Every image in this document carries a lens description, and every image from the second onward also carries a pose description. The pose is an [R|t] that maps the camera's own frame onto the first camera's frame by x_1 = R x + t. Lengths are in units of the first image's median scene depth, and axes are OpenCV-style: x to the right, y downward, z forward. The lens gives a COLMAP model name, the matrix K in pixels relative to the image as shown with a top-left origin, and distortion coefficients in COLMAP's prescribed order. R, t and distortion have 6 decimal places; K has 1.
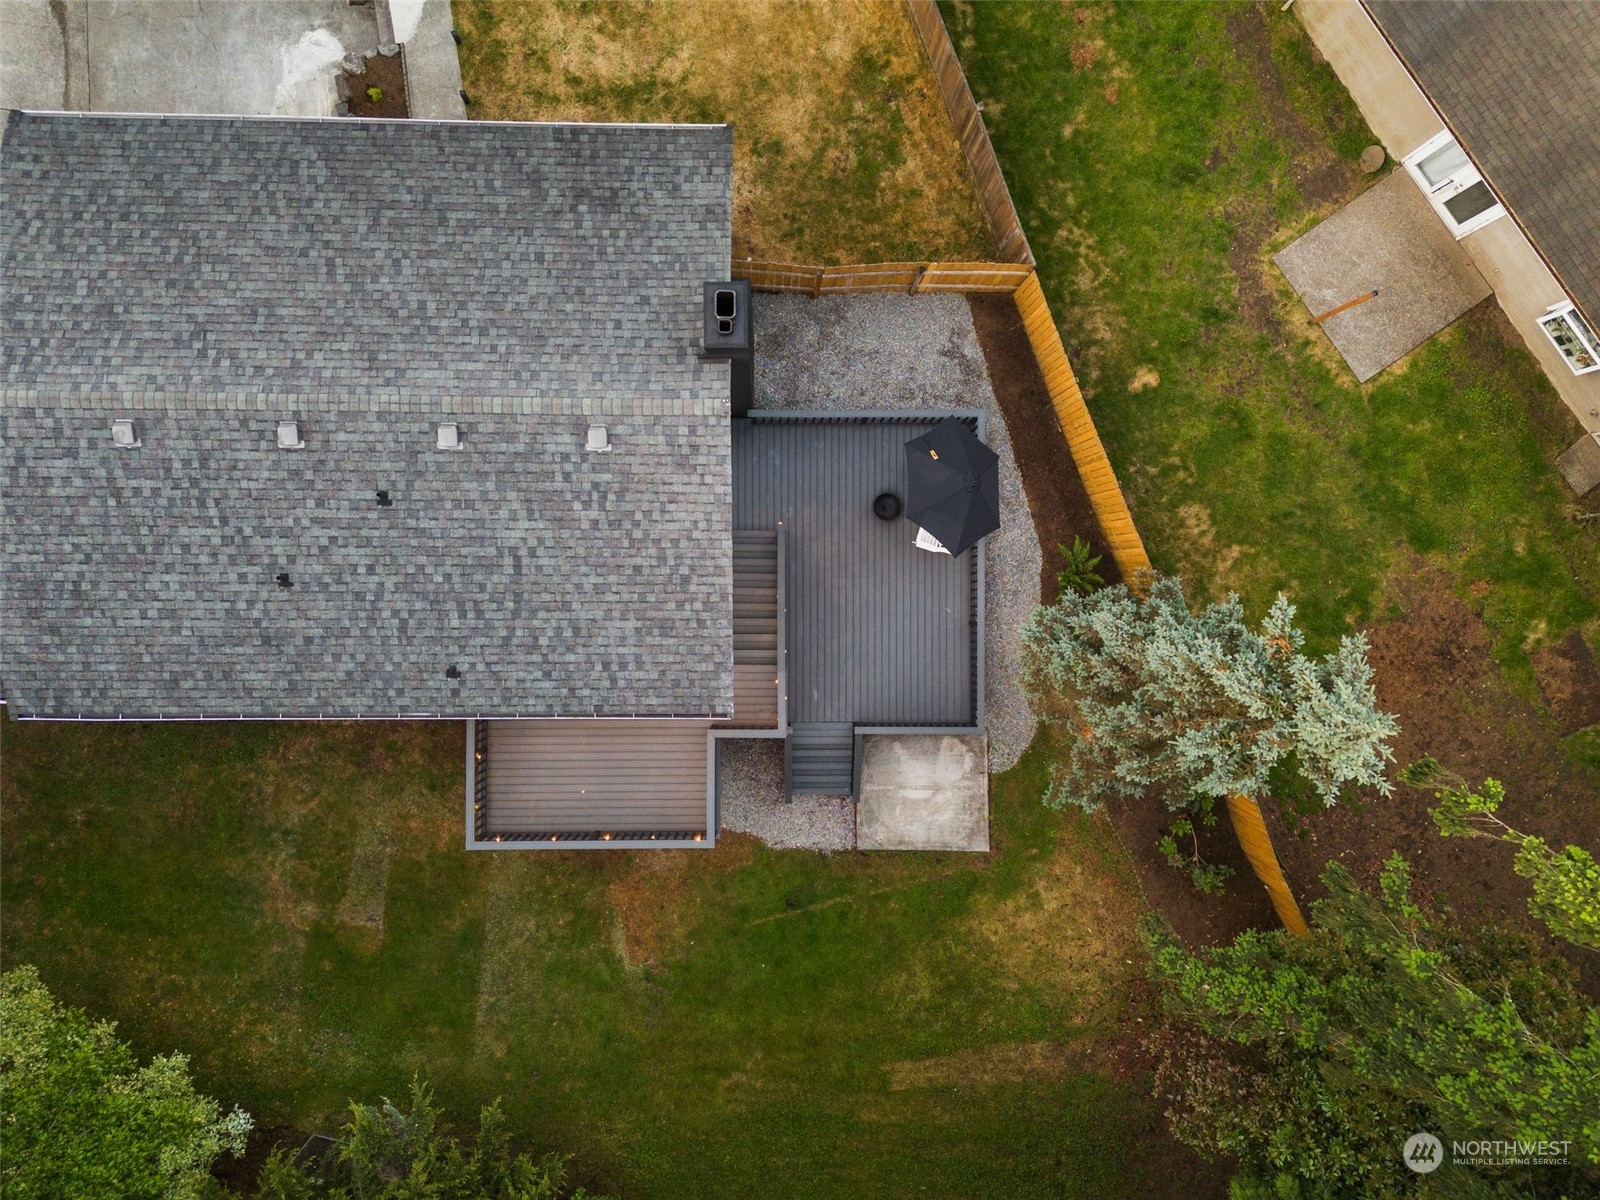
lens RADIAL K [[1159.9, 0, 796.7], [0, 1159.9, 599.2], [0, 0, 1]] dist [0.094351, -0.111124]
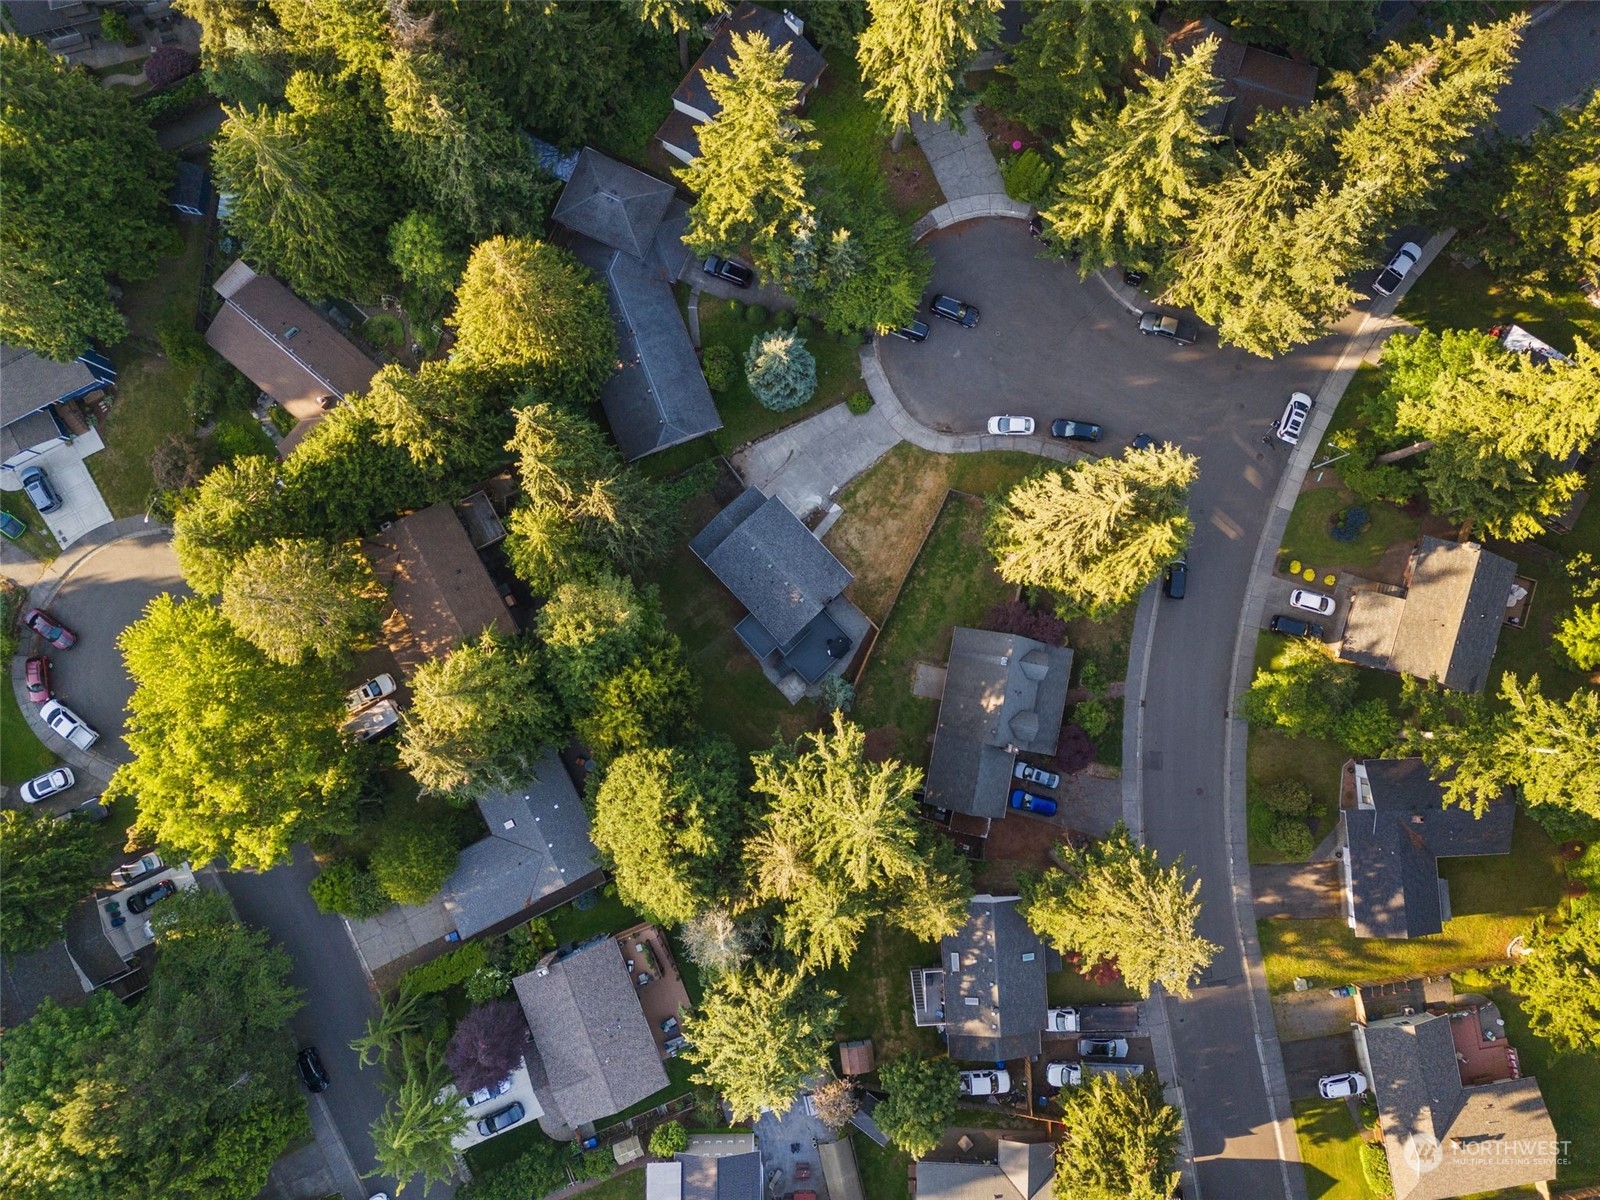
lens RADIAL K [[1159.9, 0, 796.7], [0, 1159.9, 599.2], [0, 0, 1]] dist [0.094351, -0.111124]
pose [[0.688379, 0.723932, -0.045352, 0.074570], [-0.725250, 0.685891, -0.059715, 0.198208], [-0.012123, 0.073998, 0.997185, -4.039192]]
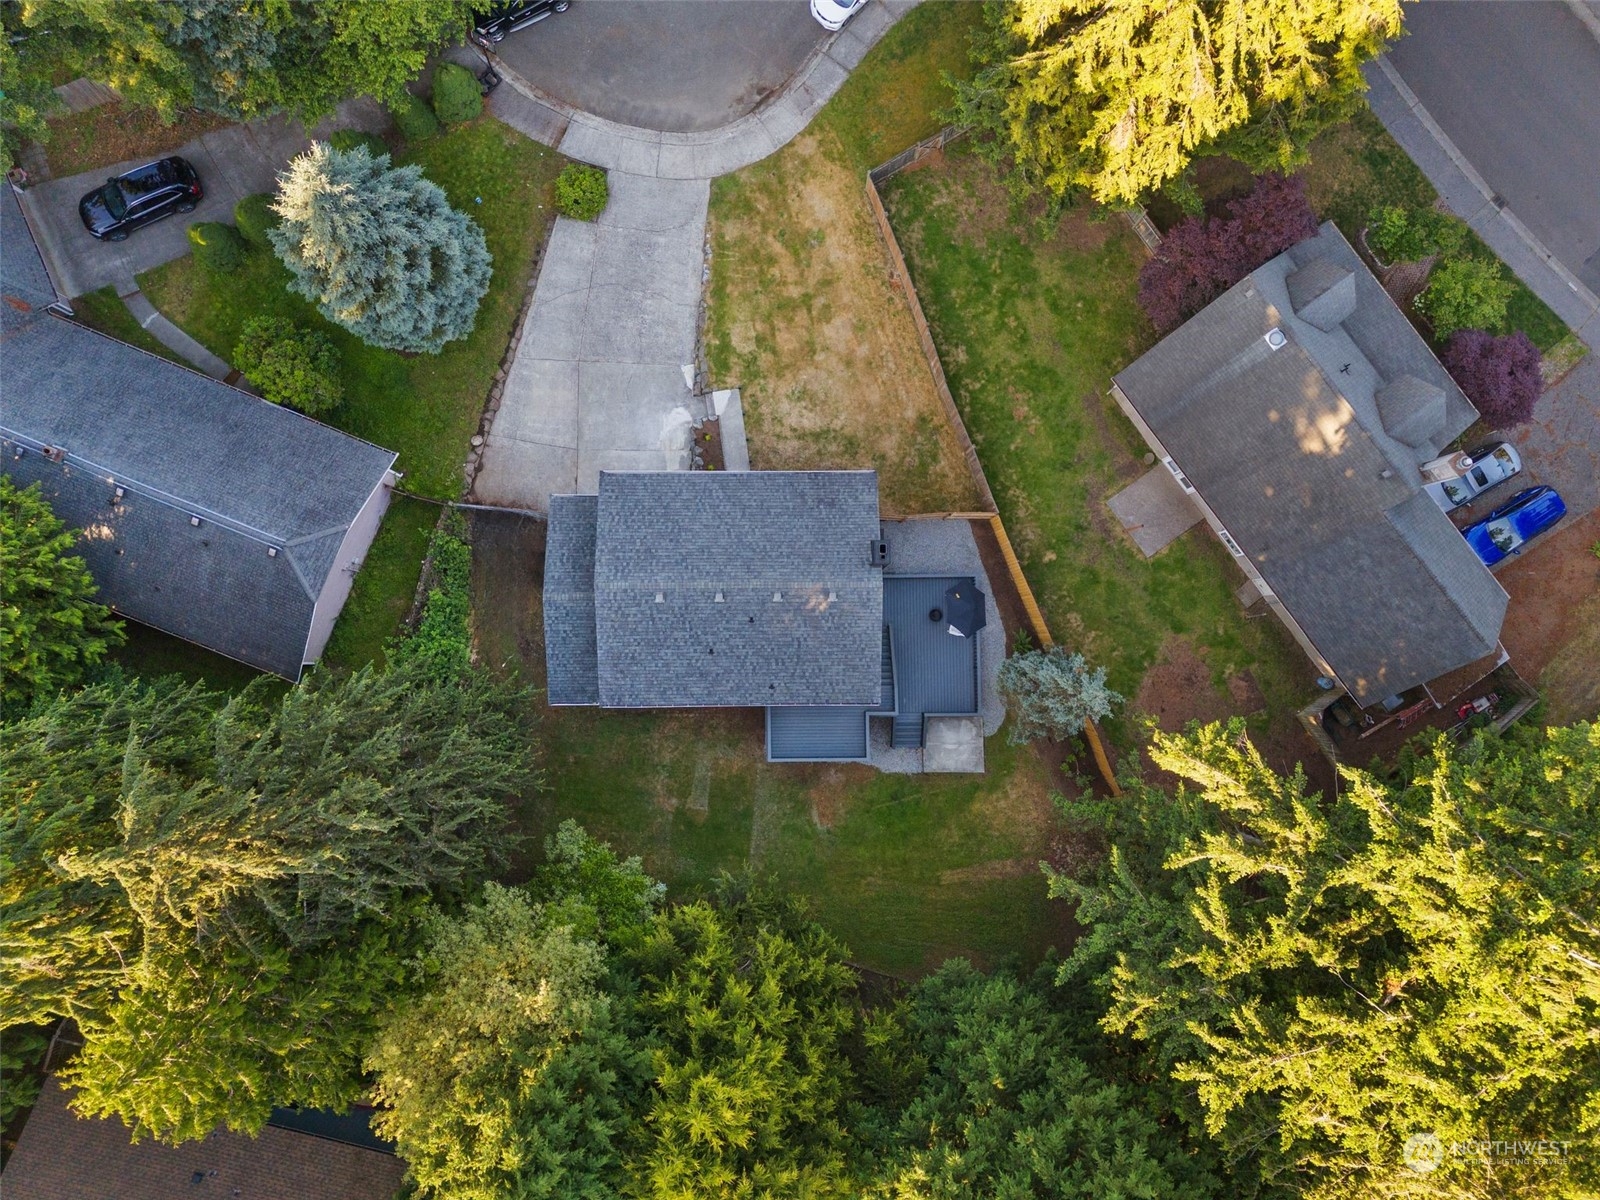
lens RADIAL K [[1159.9, 0, 796.7], [0, 1159.9, 599.2], [0, 0, 1]] dist [0.094351, -0.111124]
pose [[0.999937, -0.010239, 0.004678, -0.197504], [0.010480, 0.998438, -0.054883, 0.008822], [-0.004109, 0.054929, 0.998482, -1.218755]]
